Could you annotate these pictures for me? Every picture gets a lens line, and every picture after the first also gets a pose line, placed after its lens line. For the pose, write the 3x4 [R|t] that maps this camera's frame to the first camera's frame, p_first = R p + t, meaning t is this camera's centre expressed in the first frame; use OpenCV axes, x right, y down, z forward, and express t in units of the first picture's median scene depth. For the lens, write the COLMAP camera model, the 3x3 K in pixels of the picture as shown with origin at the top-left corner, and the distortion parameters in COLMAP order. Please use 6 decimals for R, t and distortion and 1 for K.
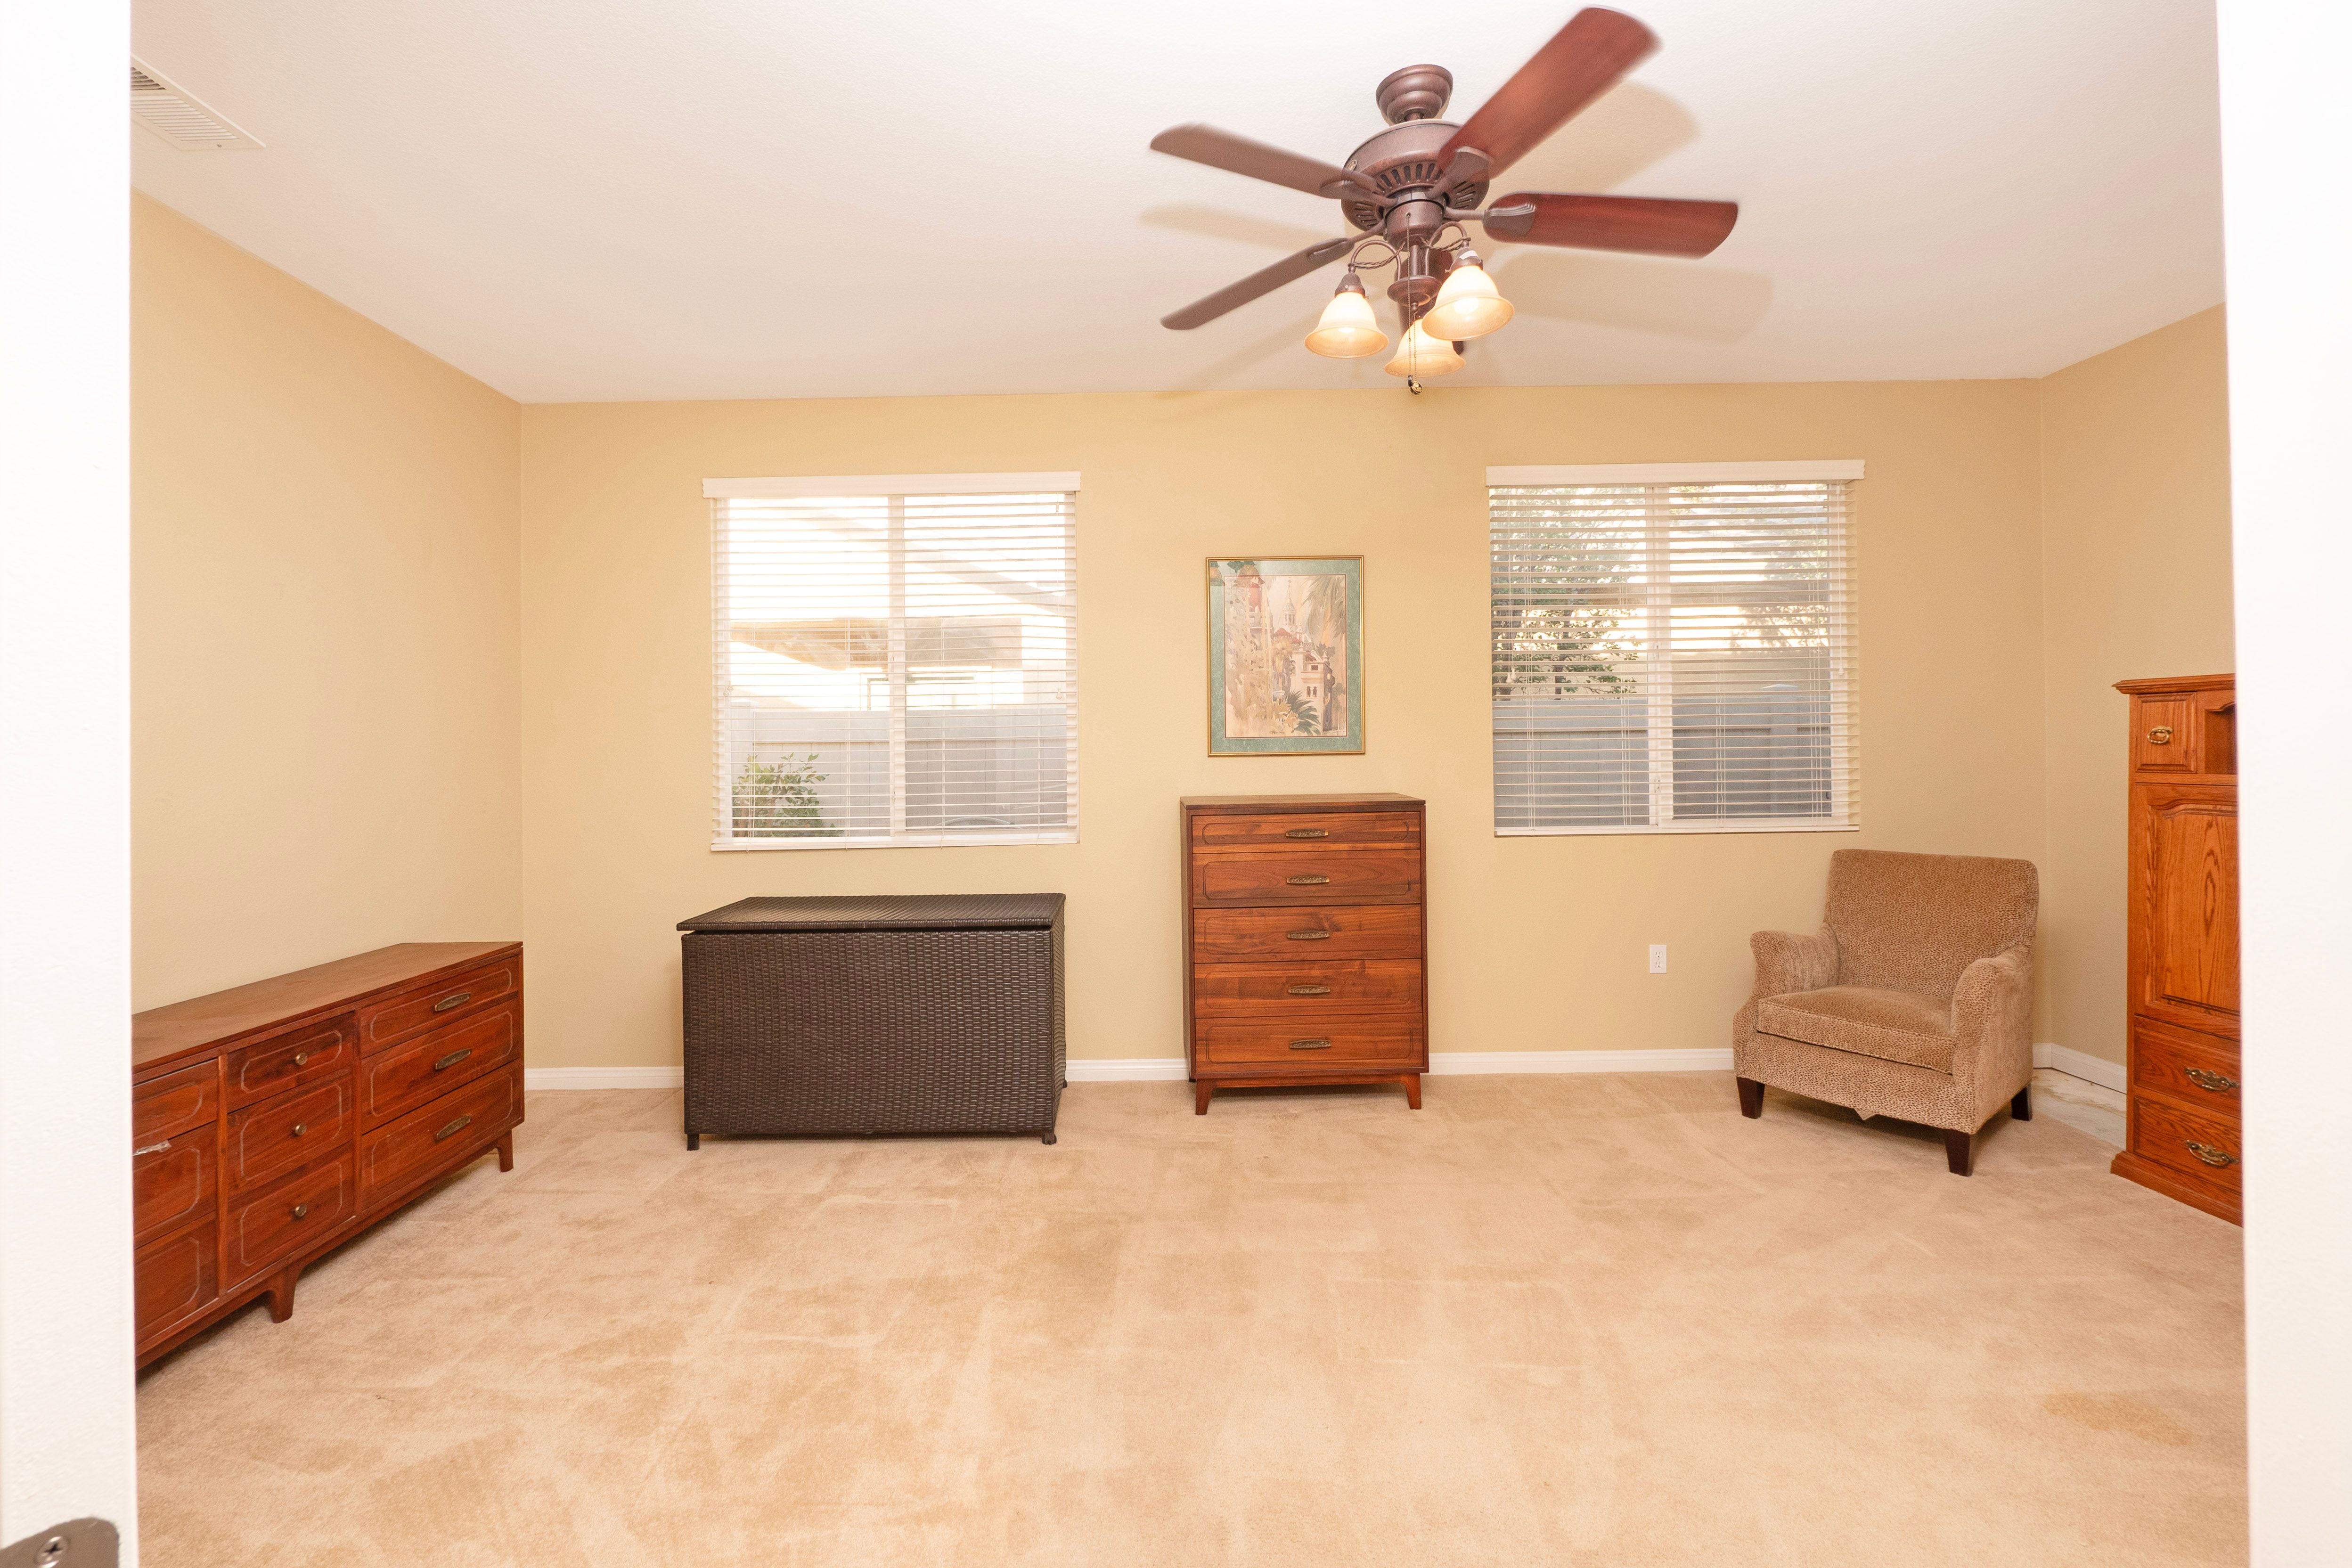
lens RADIAL K [[1002.4, 0, 1163.1], [0, 1002.4, 761.1], [0, 0, 1]] dist [-0.000215, -0.000038]
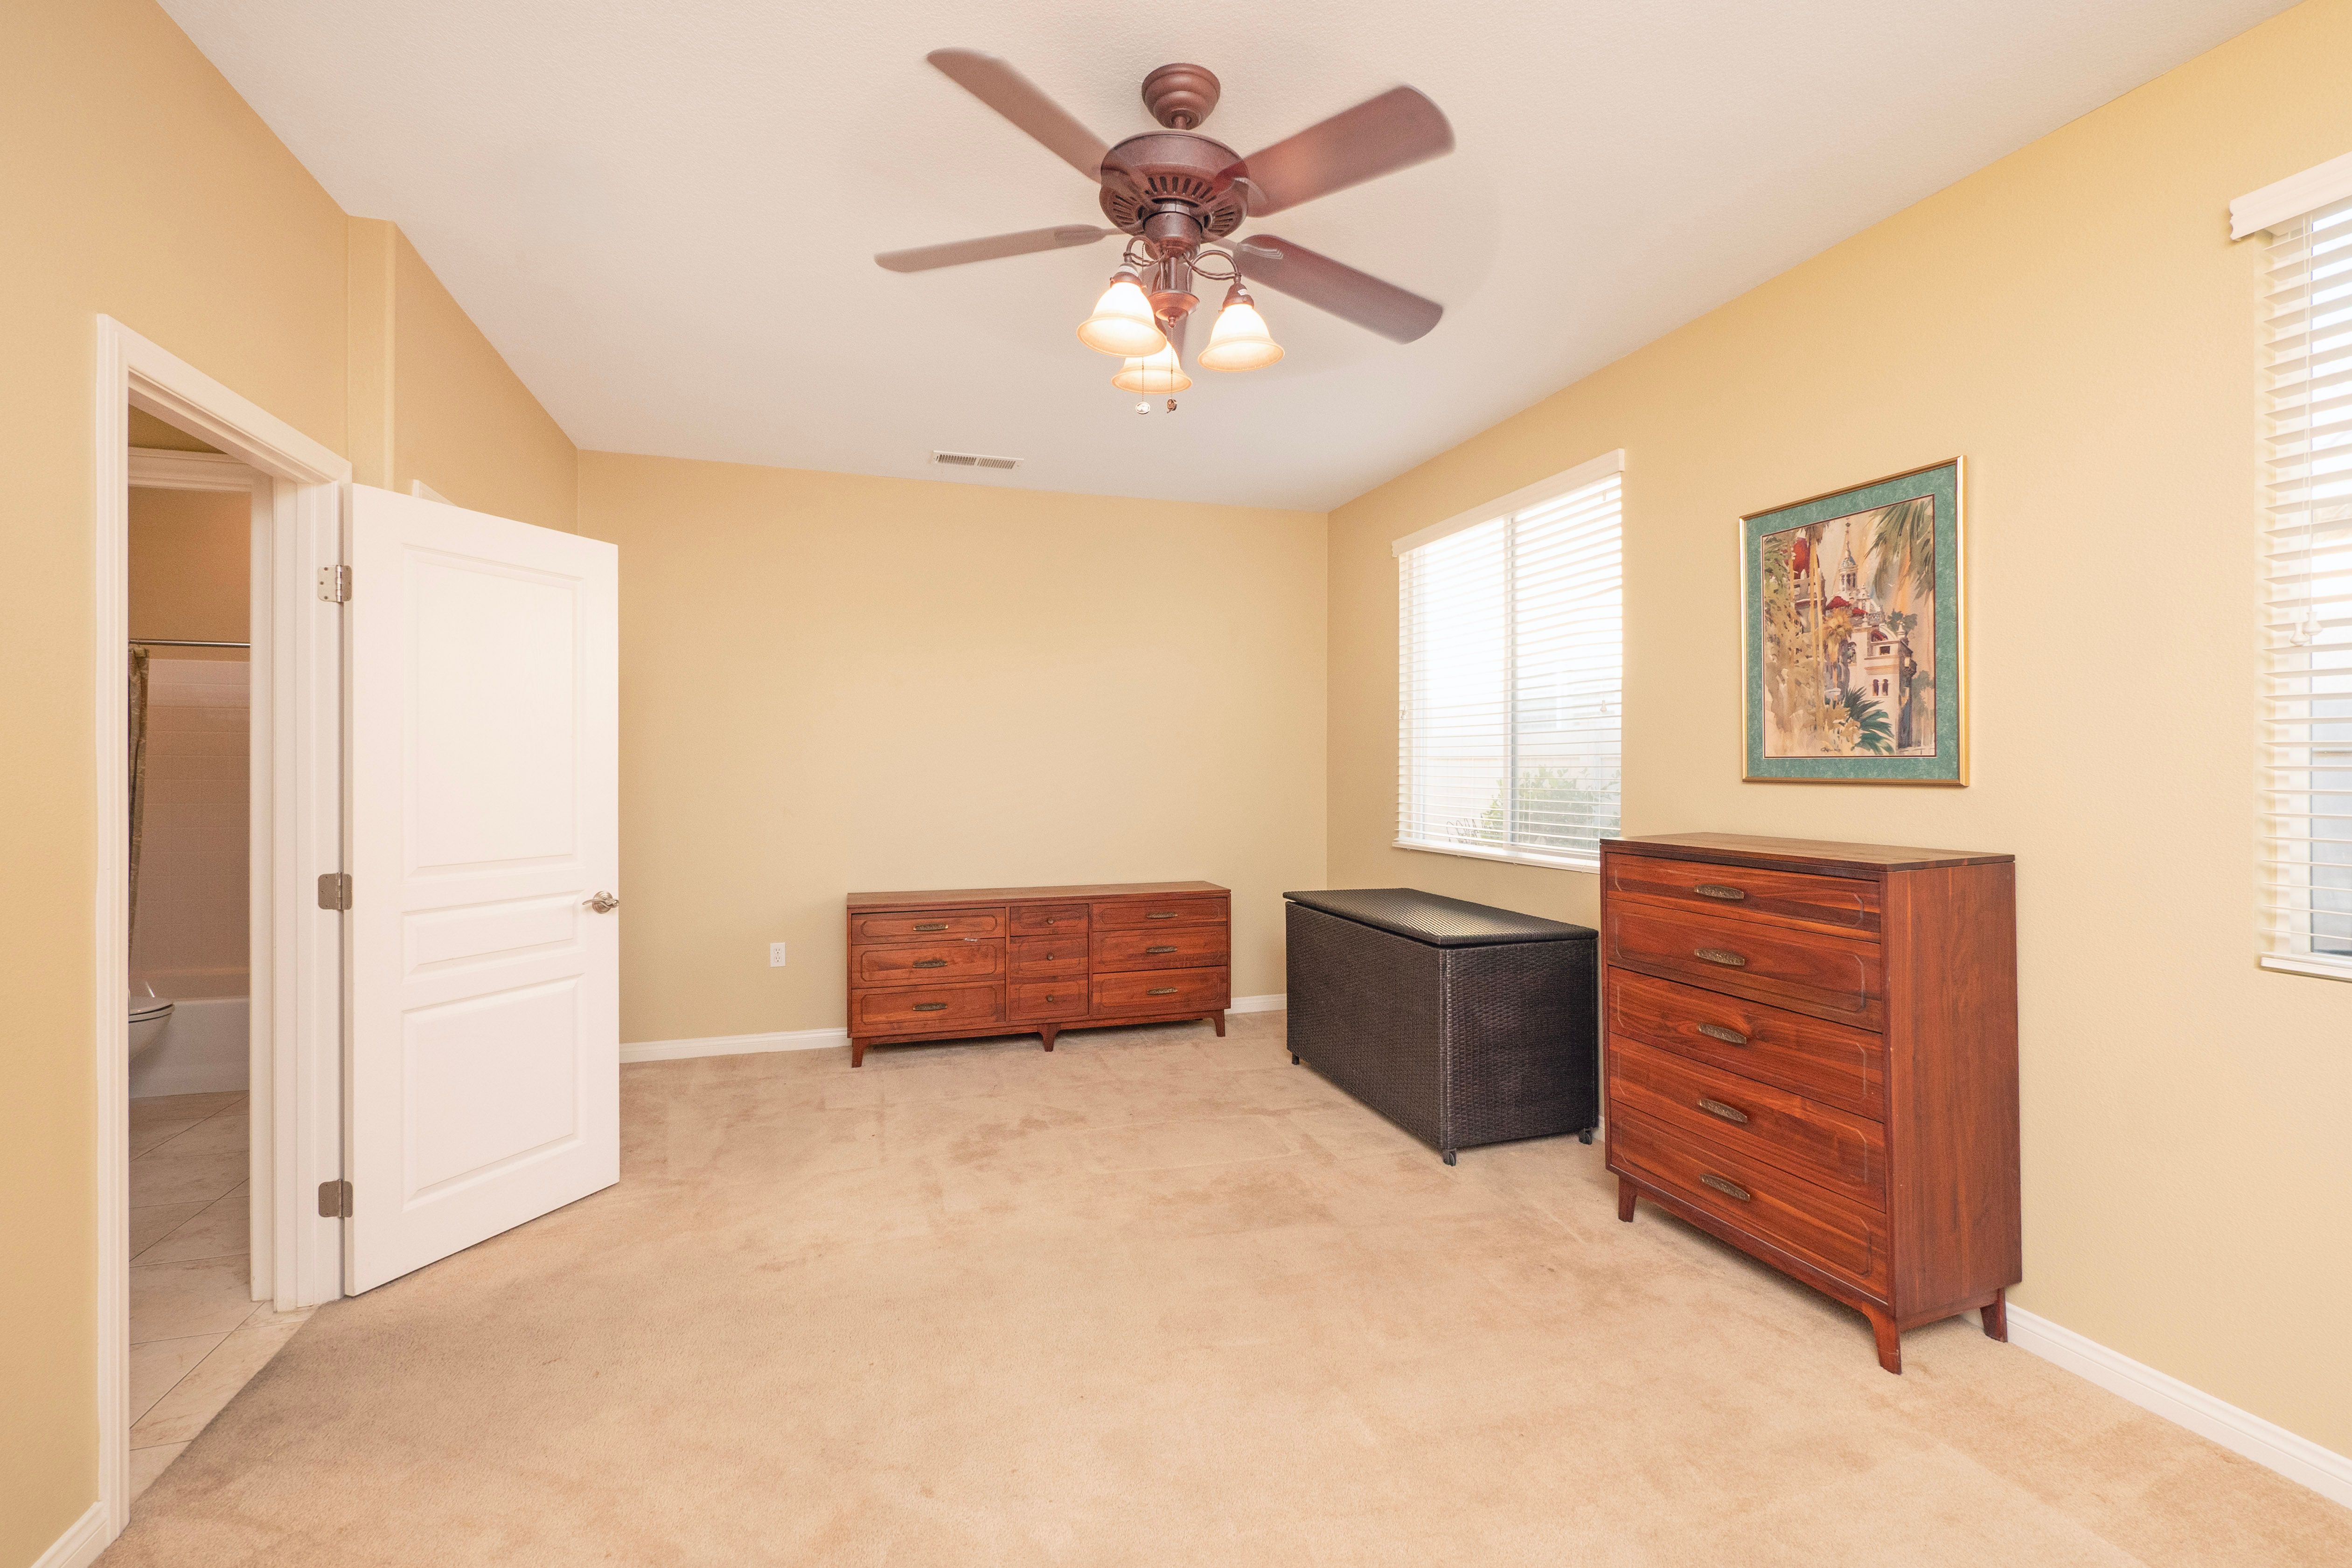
lens RADIAL K [[1002.3, 0, 1177.2], [0, 1002.3, 782.6], [0, 0, 1]] dist [-0.000215, -0.000038]
pose [[0.307542, 0.032091, -0.950993, 0.628856], [-0.010519, 0.999485, 0.030326, -0.022422], [0.951476, 0.000677, 0.307722, 0.366743]]
